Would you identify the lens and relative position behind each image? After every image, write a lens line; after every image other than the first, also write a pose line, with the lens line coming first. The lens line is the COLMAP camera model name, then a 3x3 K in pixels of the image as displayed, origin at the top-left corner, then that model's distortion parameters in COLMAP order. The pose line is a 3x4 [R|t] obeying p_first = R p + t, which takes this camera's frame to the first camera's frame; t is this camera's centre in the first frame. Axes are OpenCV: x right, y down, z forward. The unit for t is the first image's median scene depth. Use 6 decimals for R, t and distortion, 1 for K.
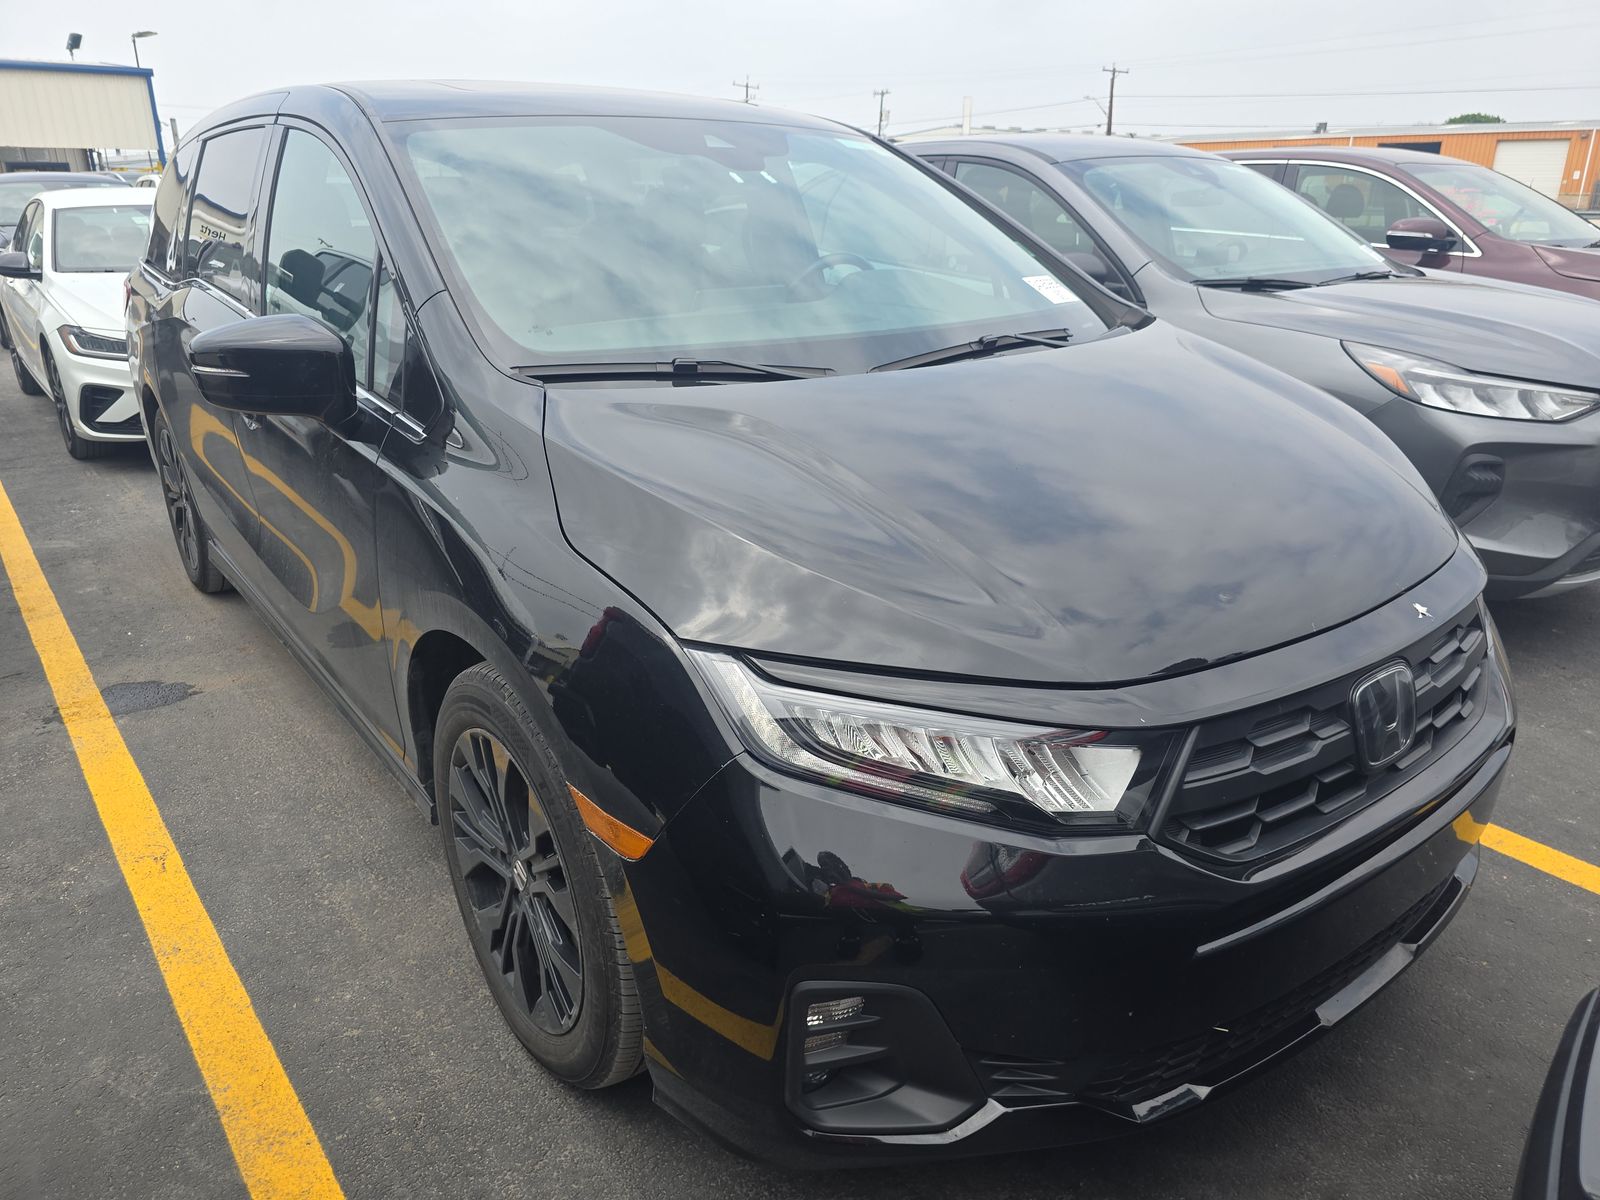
lens RADIAL K [[1084.1, 0, 800.0], [0, 1084.1, 600.0], [0, 0, 1]] dist [0.056631, -0.058116]
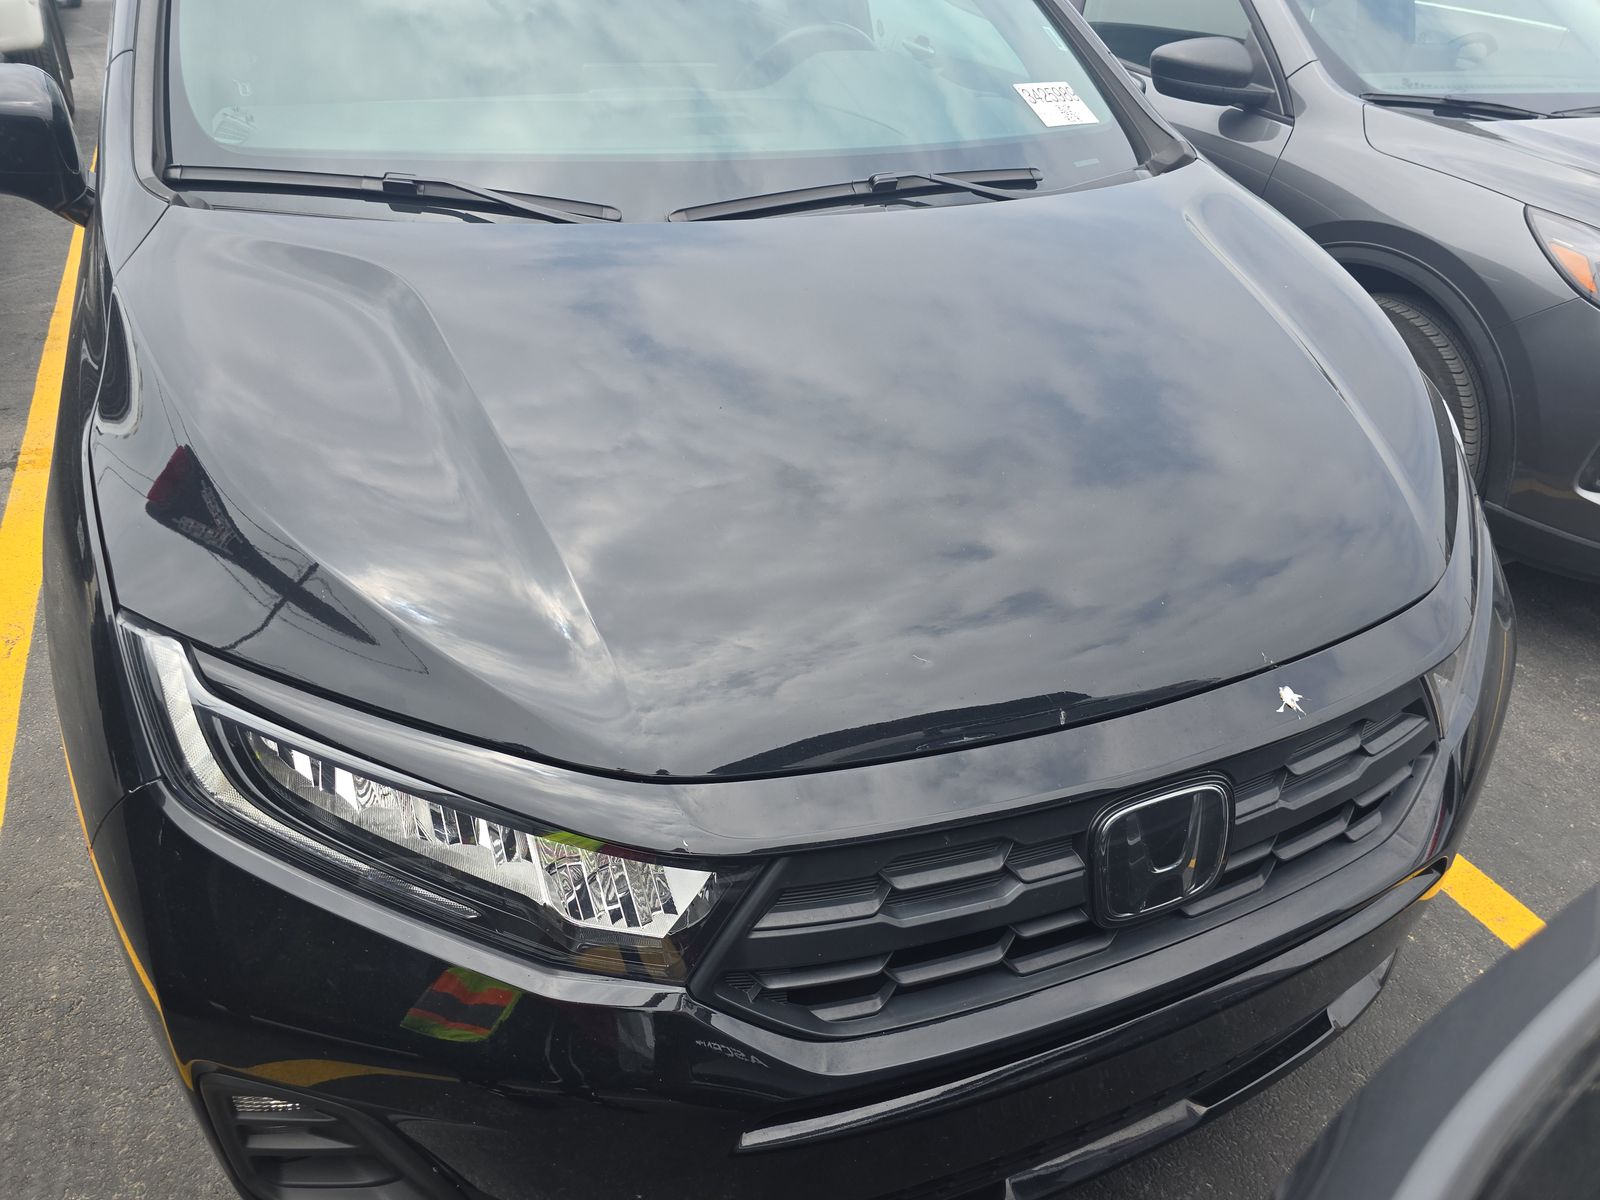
lens RADIAL K [[1084.1, 0, 800.0], [0, 1084.1, 600.0], [0, 0, 1]] dist [0.056631, -0.058116]
pose [[0.971683, 0.169100, -0.165036, 0.358908], [-0.131519, 0.967317, 0.216794, -0.148353], [0.196302, -0.188950, 0.962166, 0.293615]]
